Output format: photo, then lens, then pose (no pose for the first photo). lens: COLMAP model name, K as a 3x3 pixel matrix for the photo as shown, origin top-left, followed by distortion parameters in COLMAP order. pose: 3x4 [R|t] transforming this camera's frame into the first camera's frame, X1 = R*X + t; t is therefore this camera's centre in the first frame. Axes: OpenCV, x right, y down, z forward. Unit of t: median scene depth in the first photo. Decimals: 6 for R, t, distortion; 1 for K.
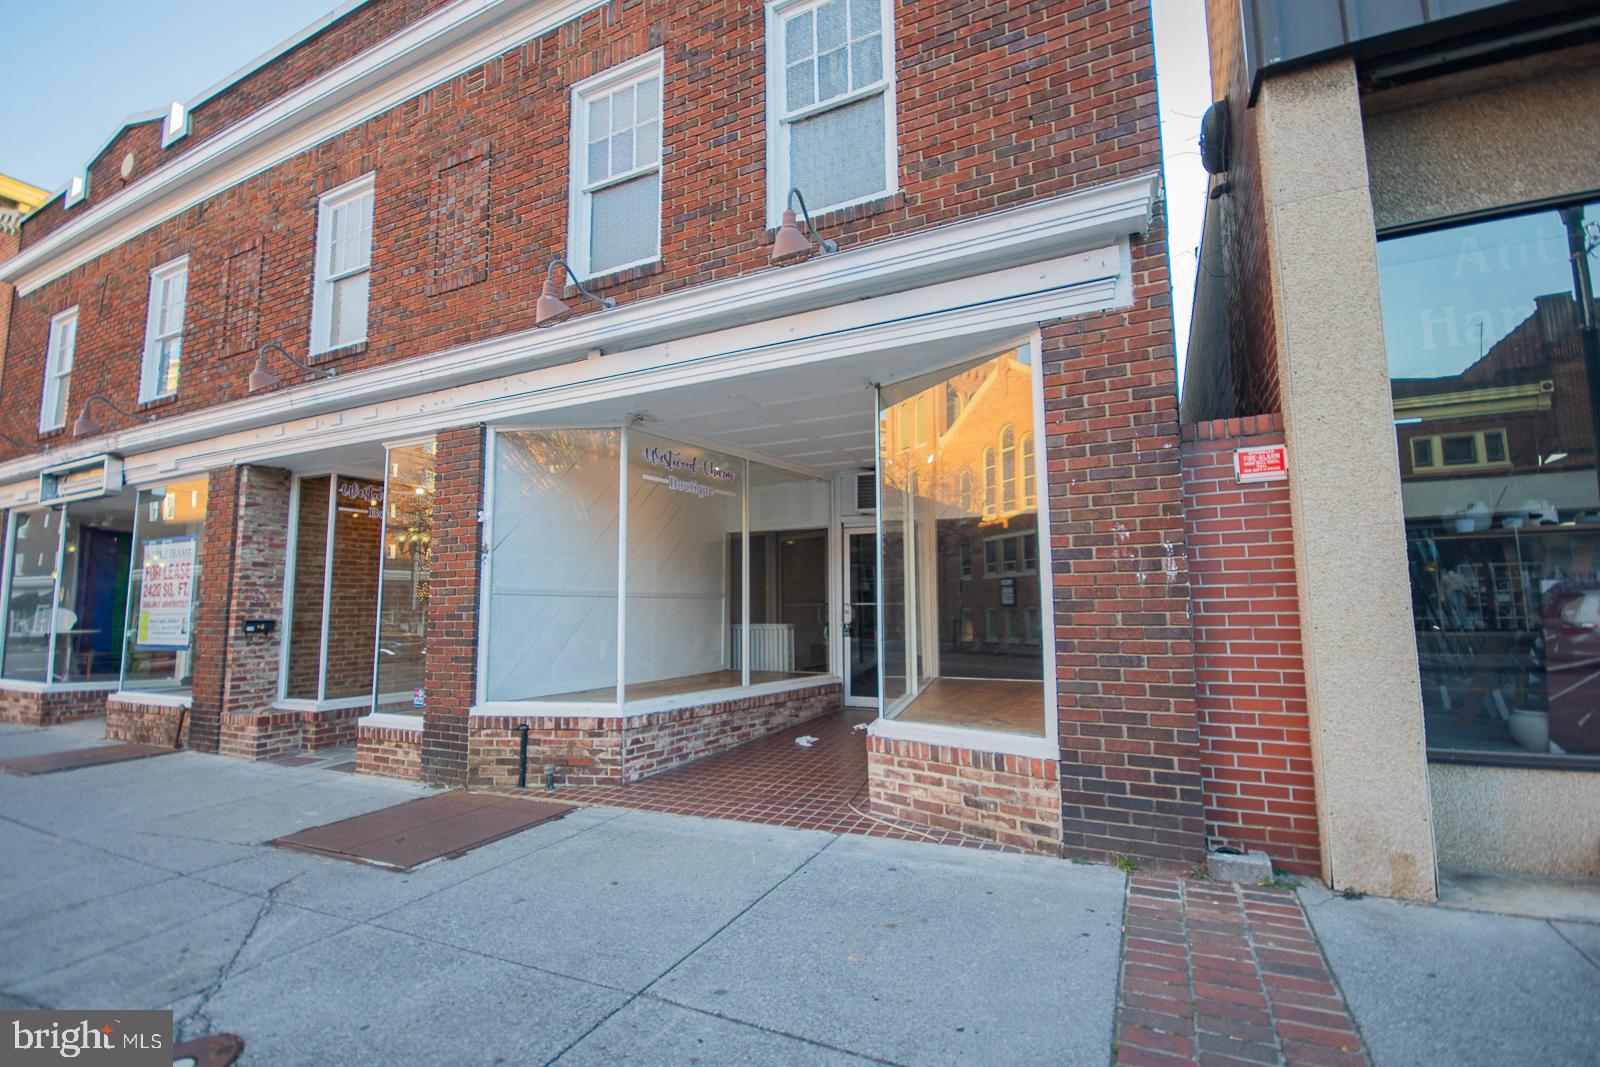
lens RADIAL K [[708.6, 0, 811.4], [0, 708.6, 538.0], [0, 0, 1]] dist [0.025825, -0.021072]
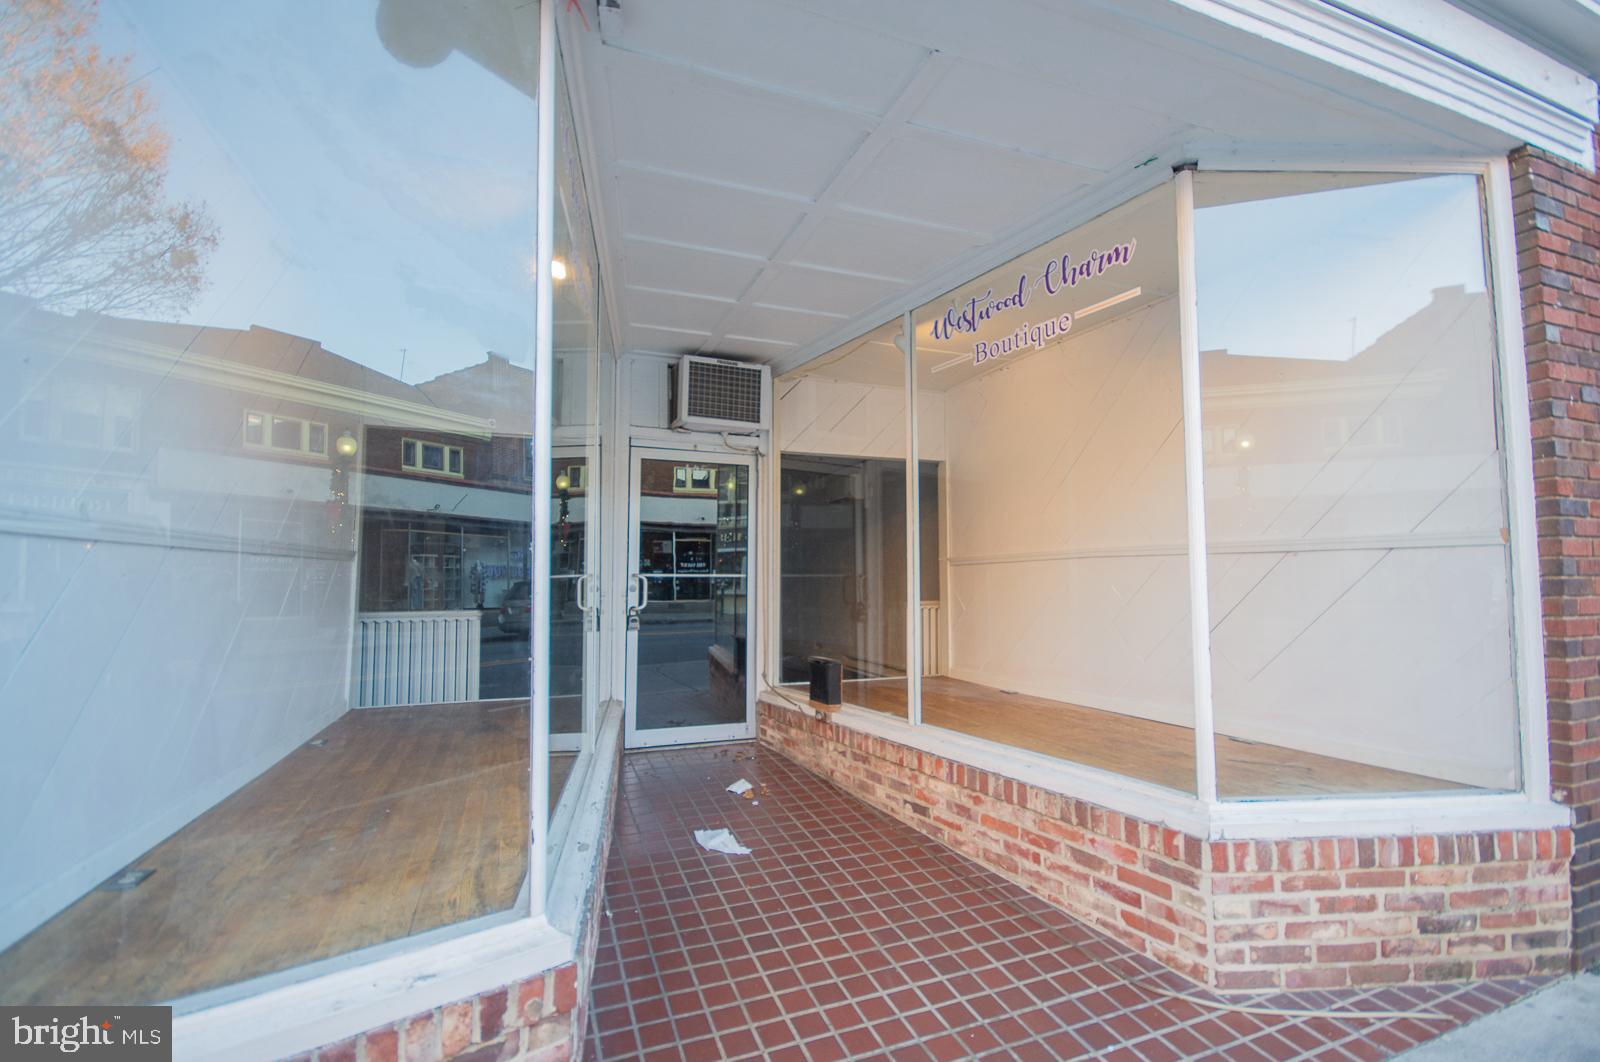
lens RADIAL K [[708.6, 0, 811.4], [0, 708.6, 535.5], [0, 0, 1]] dist [0.025825, -0.021072]
pose [[0.695085, 0.050620, 0.717143, -0.540050], [-0.075885, 0.997112, 0.003170, 0.092301], [-0.714911, -0.056624, 0.696919, 0.957736]]
